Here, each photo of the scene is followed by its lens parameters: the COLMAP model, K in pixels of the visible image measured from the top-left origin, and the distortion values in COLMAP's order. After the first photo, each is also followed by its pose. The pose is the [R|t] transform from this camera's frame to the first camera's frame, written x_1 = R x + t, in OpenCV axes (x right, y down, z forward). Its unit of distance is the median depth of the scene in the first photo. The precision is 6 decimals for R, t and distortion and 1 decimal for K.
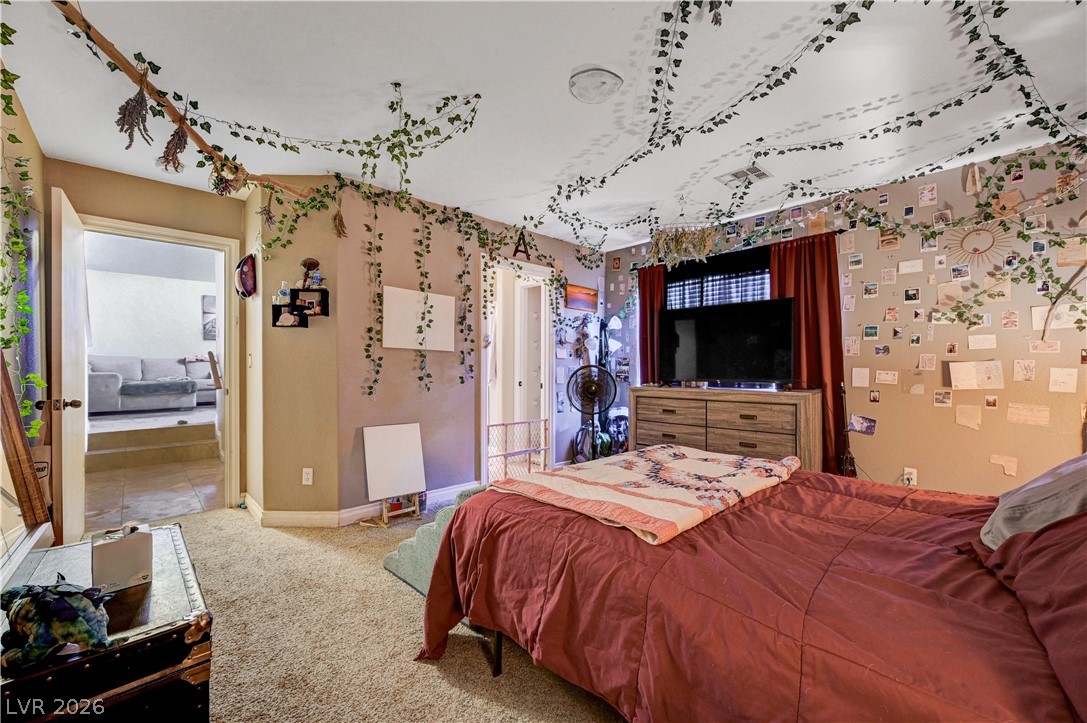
lens RADIAL K [[433.6, 0, 542.4], [0, 433.6, 366.7], [0, 0, 1]] dist [-0.000004, 0.000497]
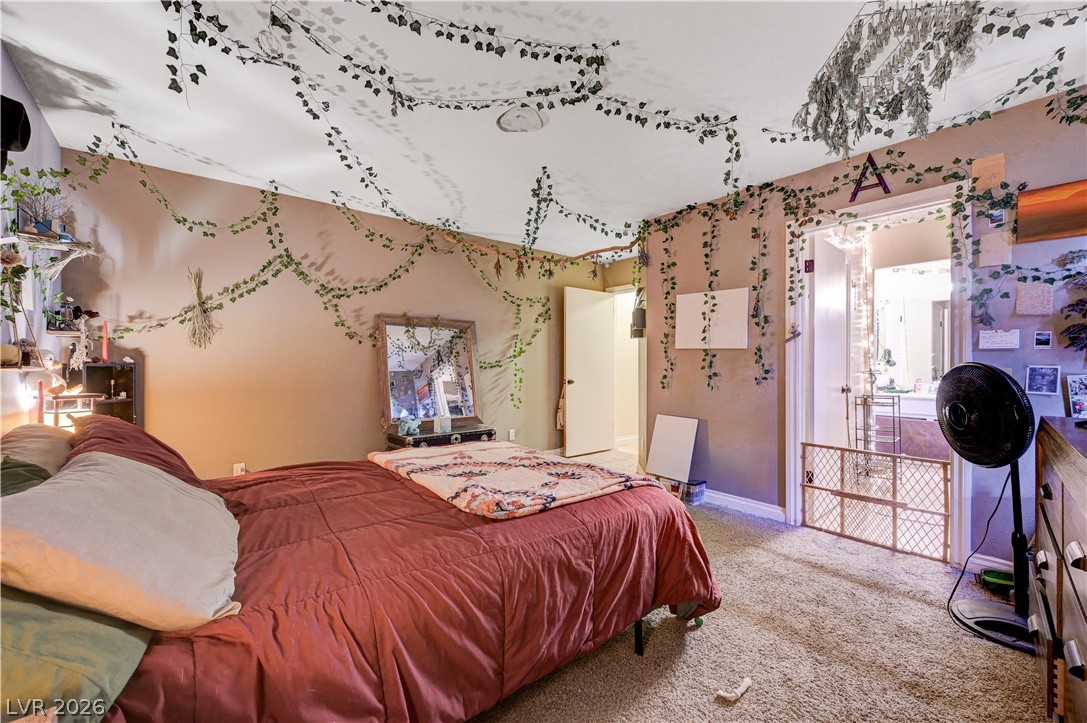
lens RADIAL K [[433.6, 0, 542.6], [0, 433.6, 362.1], [0, 0, 1]] dist [-0.000004, 0.000497]
pose [[-0.068678, -0.006581, -0.997617, 0.695810], [-0.002943, 0.999975, -0.006394, -0.000438], [0.997635, 0.002497, -0.068696, 0.624675]]
